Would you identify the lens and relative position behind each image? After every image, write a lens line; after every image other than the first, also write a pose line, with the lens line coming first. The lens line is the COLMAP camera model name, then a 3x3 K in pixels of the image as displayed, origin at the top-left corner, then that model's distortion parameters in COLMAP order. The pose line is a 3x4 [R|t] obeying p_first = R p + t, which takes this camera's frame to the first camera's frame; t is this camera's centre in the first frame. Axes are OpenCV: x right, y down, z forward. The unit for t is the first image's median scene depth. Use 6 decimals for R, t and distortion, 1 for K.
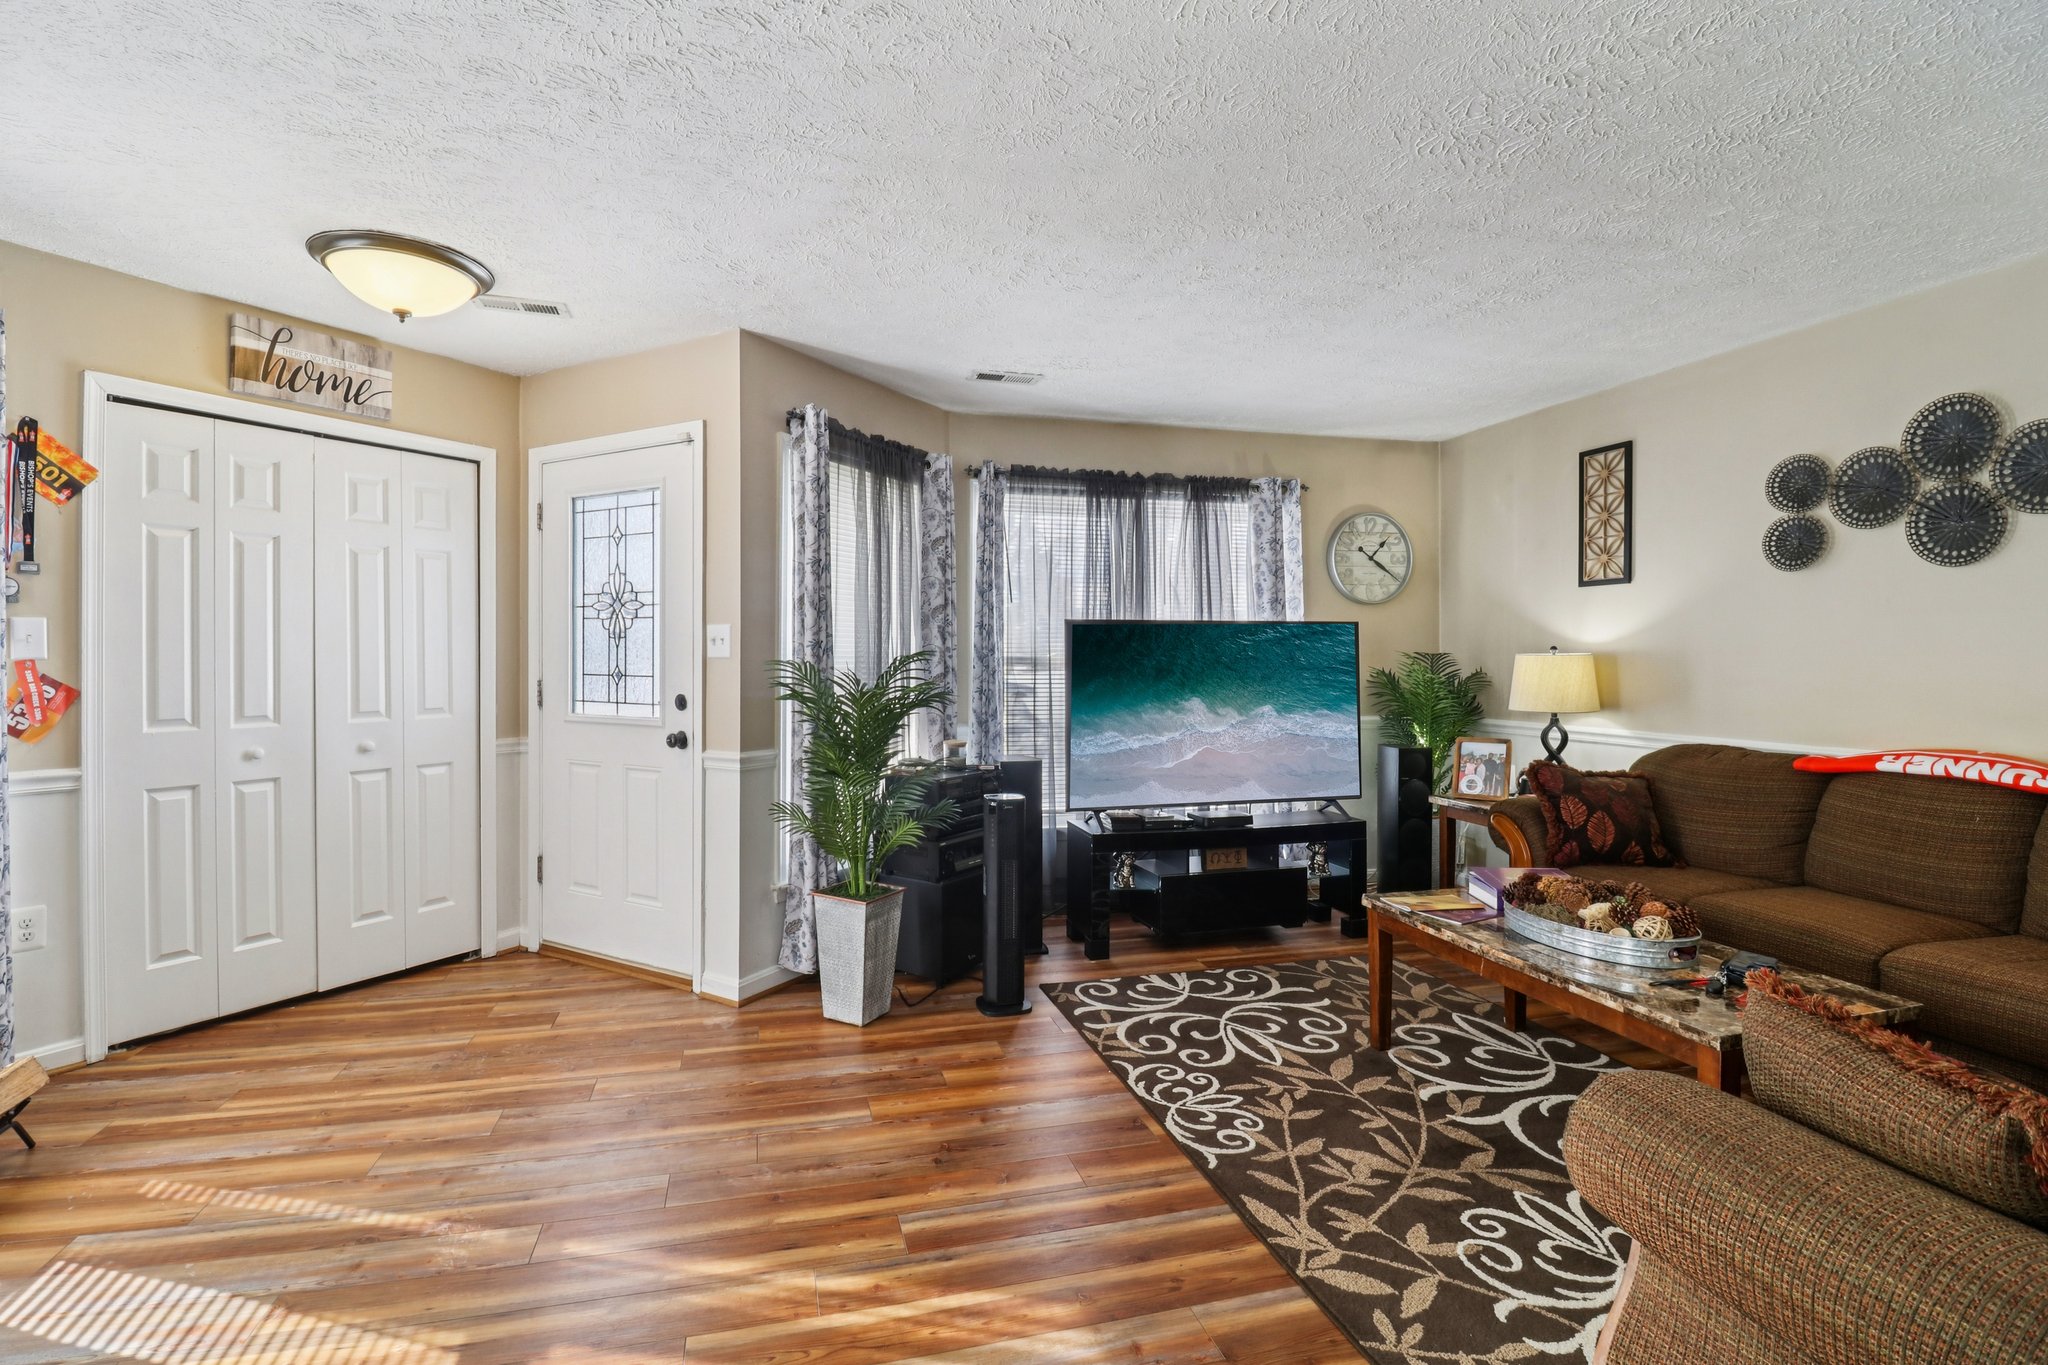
lens RADIAL K [[954.3, 0, 1009.3], [0, 954.3, 659.9], [0, 0, 1]] dist [0.002517, -0.015100]
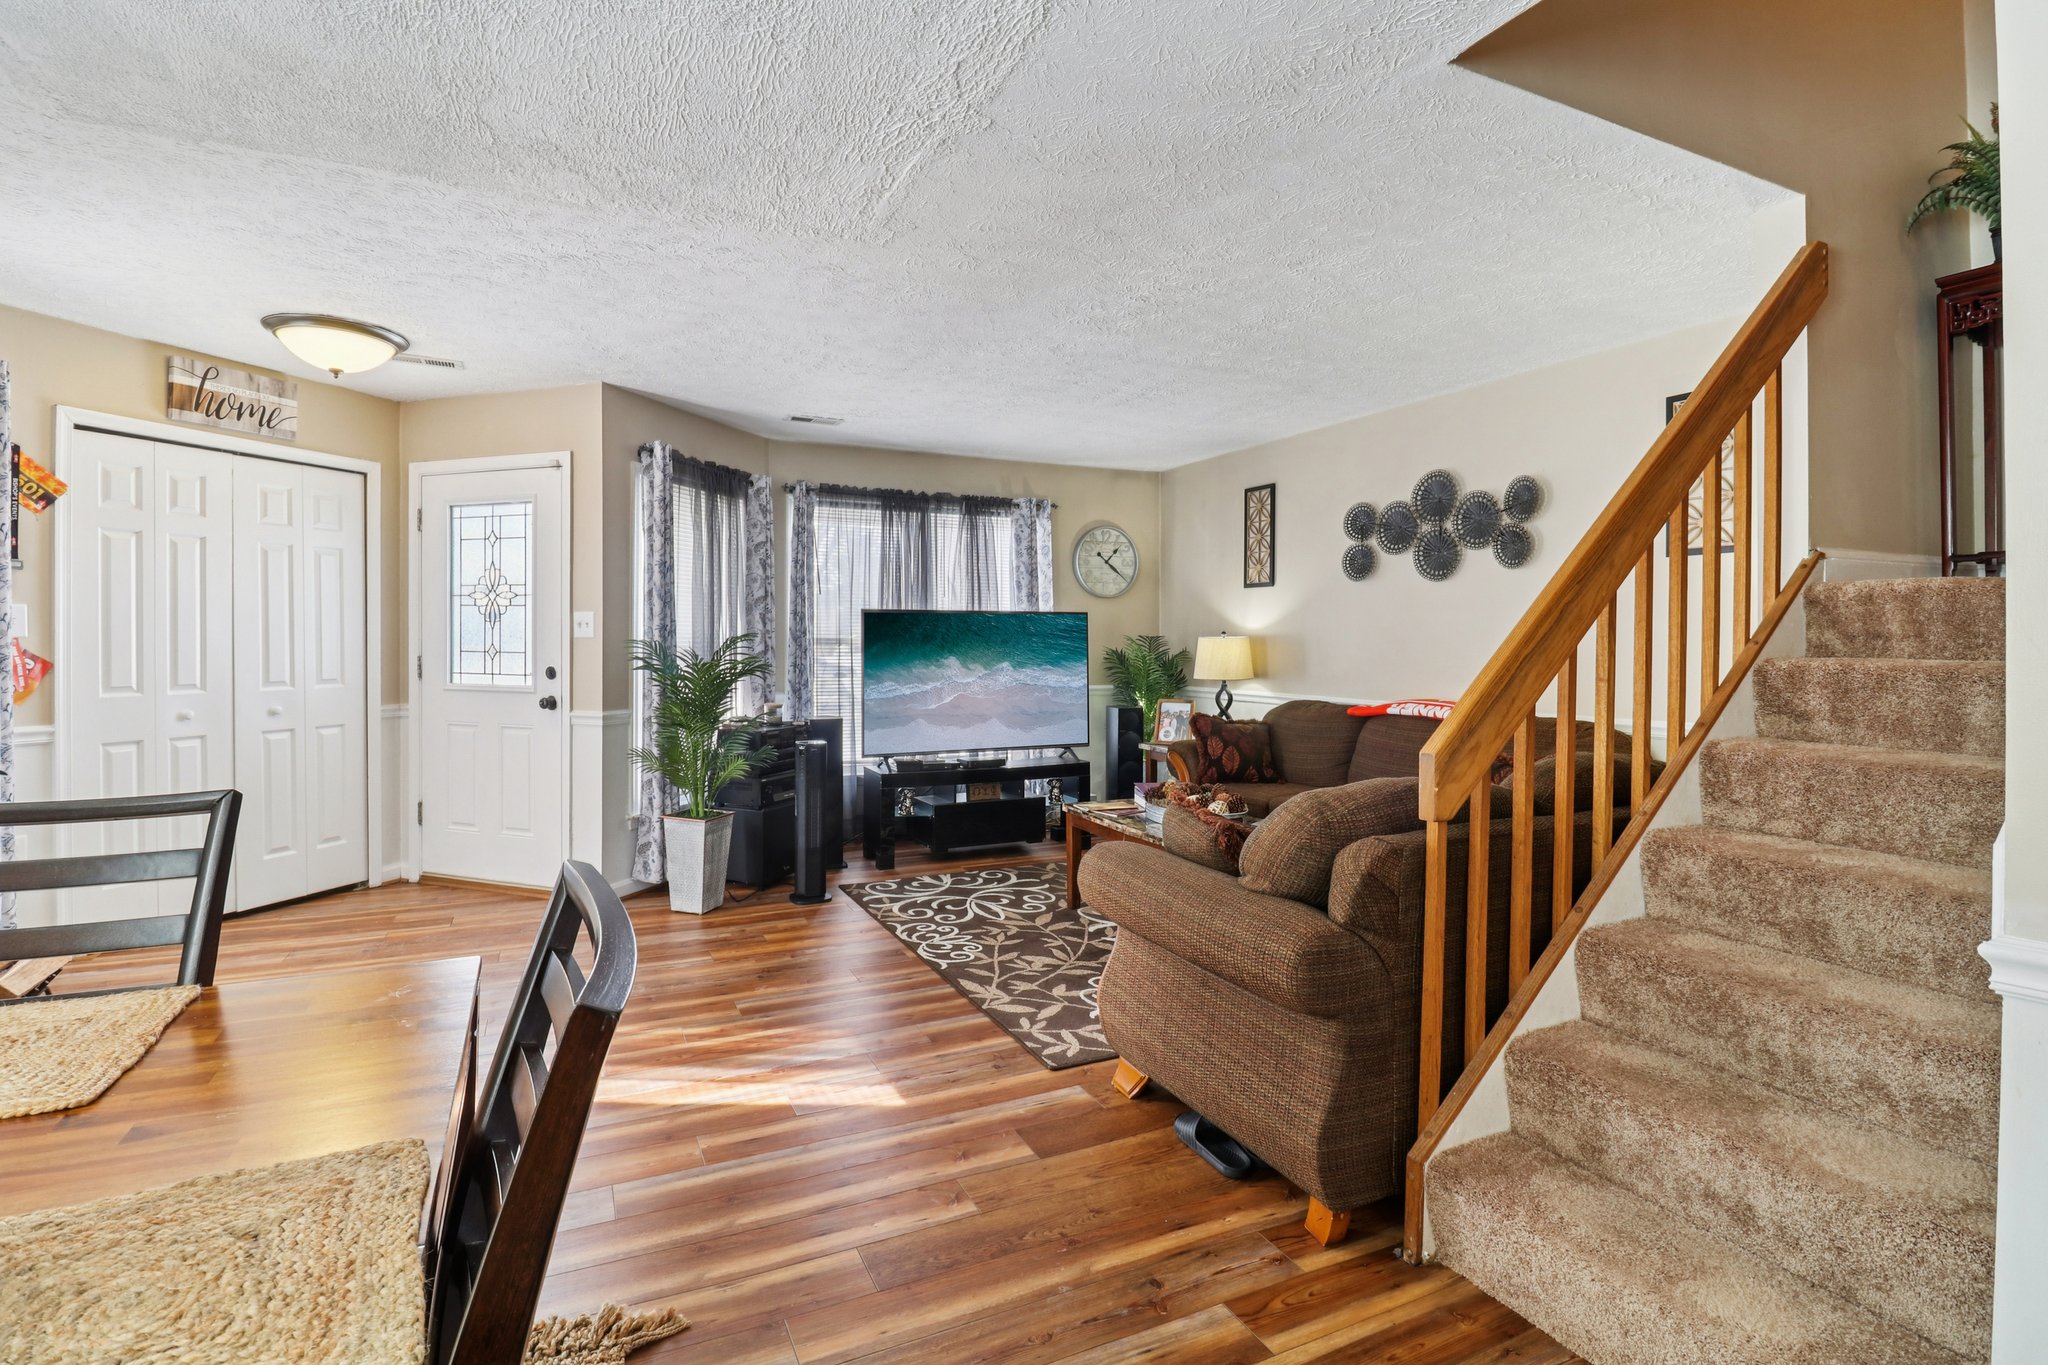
lens RADIAL K [[957.9, 0, 1003.0], [0, 957.9, 648.2], [0, 0, 1]] dist [-0.001027, -0.013247]
pose [[0.984349, 0.001403, 0.176222, 0.021793], [-0.002706, 0.999971, 0.007155, 0.000667], [-0.176207, -0.007520, 0.984324, -0.351414]]
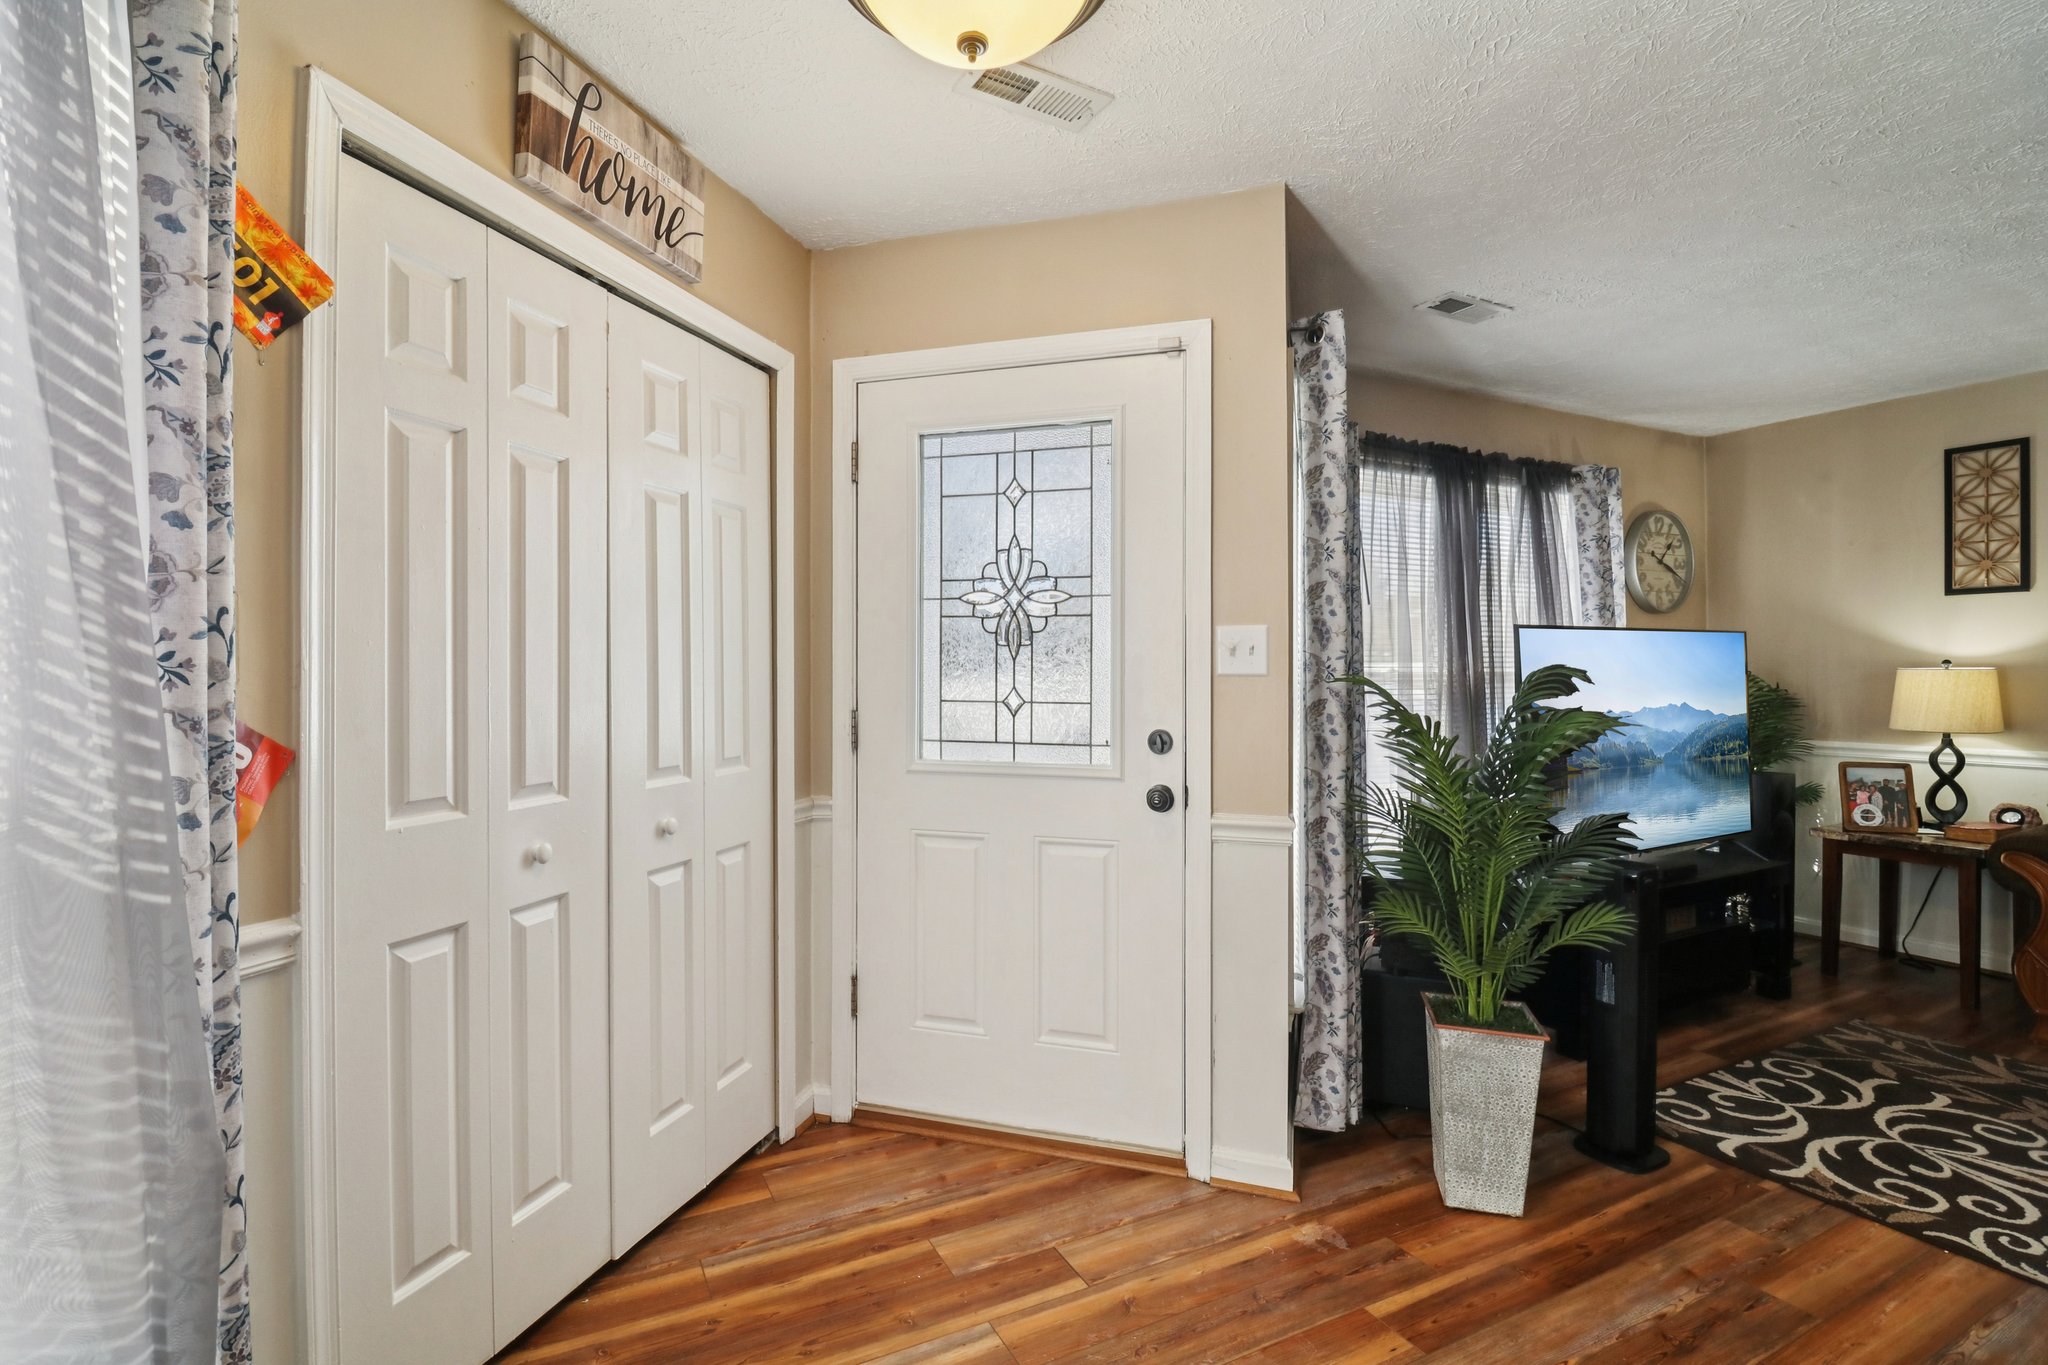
lens RADIAL K [[953.9, 0, 1012.7], [0, 953.9, 670.3], [0, 0, 1]] dist [-0.002969, -0.010263]
pose [[0.977847, -0.001970, 0.209309, -0.582320], [0.003213, 0.999979, -0.005599, -0.002290], [-0.209294, 0.006147, 0.977833, 0.369829]]
